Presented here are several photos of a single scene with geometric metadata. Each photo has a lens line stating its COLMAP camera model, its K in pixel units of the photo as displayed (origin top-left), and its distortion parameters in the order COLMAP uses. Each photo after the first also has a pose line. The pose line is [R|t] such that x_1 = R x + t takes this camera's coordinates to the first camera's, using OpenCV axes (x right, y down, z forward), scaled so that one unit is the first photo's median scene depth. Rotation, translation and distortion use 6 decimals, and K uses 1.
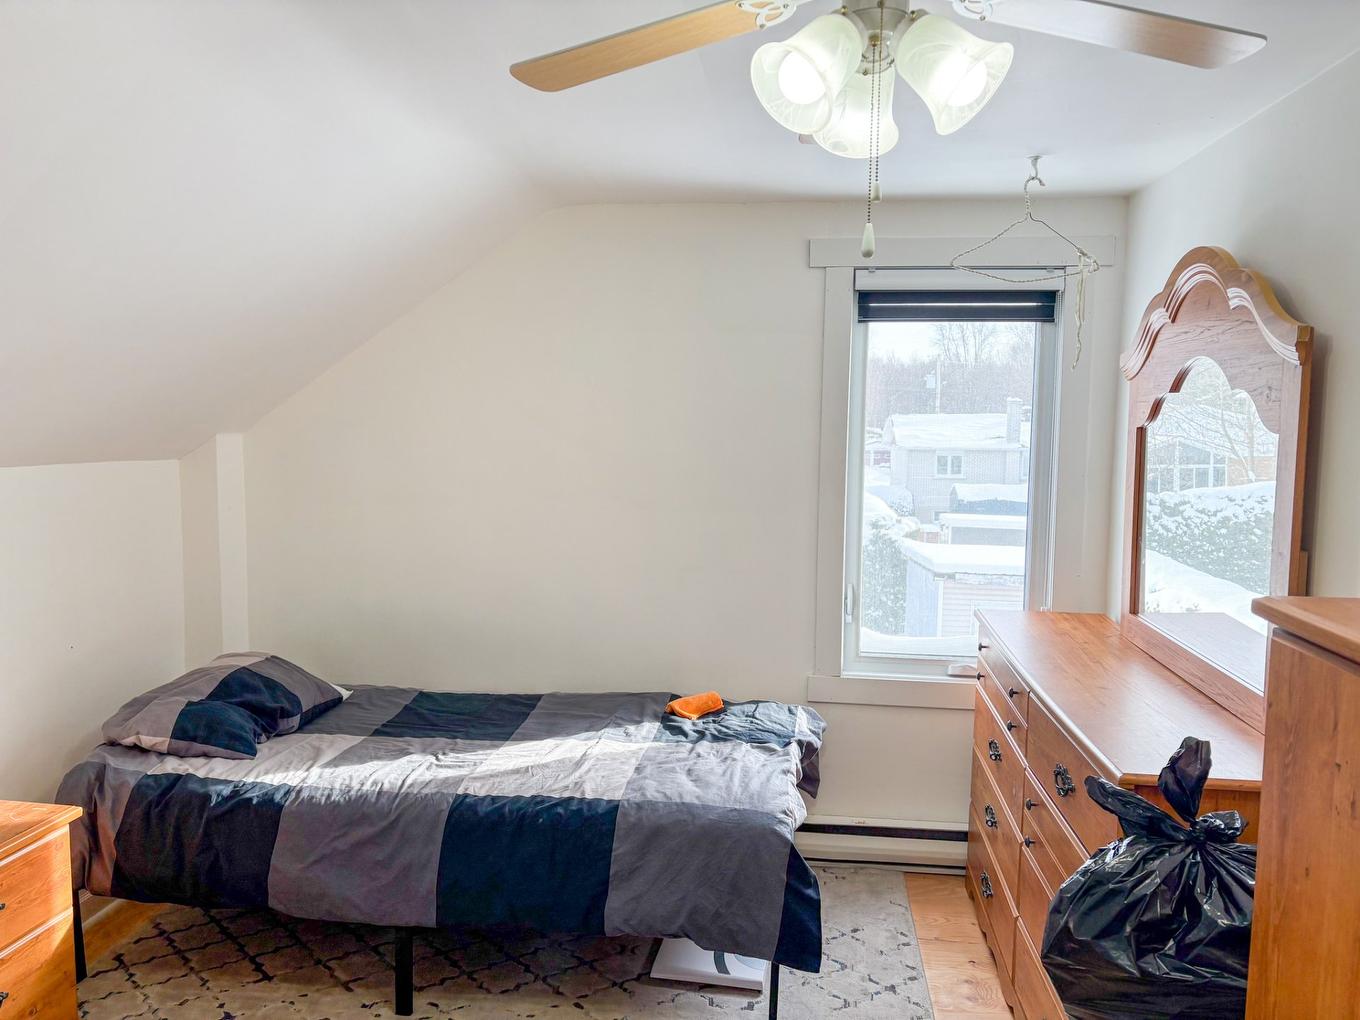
lens RADIAL K [[1039.1, 0, 678.4], [0, 1039.1, 514.8], [0, 0, 1]] dist [0.036361, -0.027425]
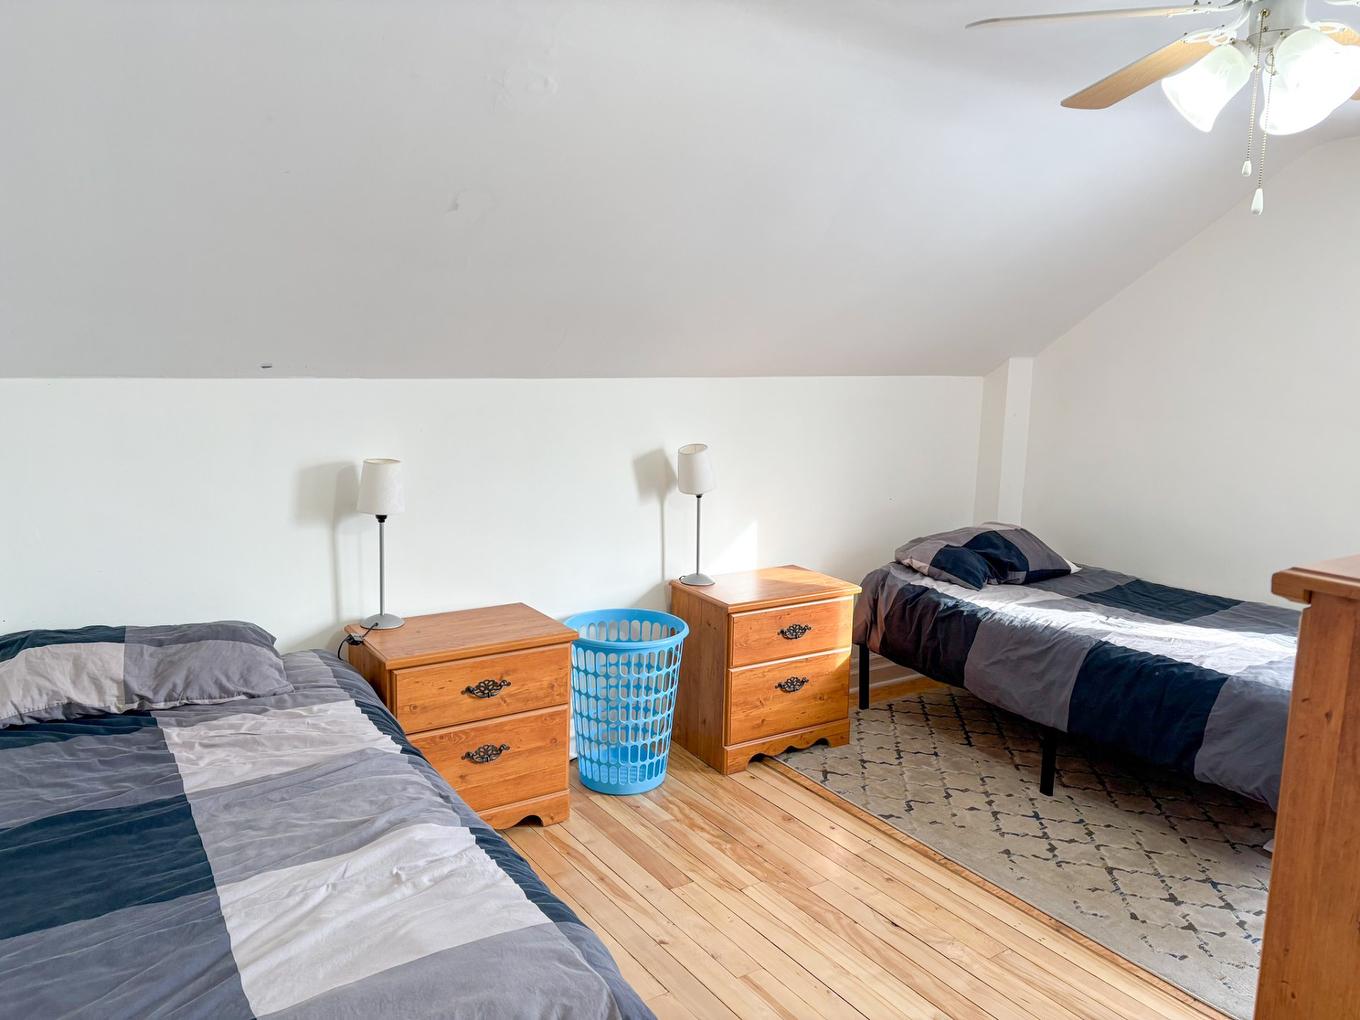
lens RADIAL K [[1039.1, 0, 678.4], [0, 1039.1, 514.8], [0, 0, 1]] dist [0.036361, -0.027425]
pose [[0.647513, 0.130491, -0.750799, 0.387983], [-0.087634, 0.991444, 0.096738, 0.035807], [0.756999, 0.003156, 0.653409, -0.225402]]
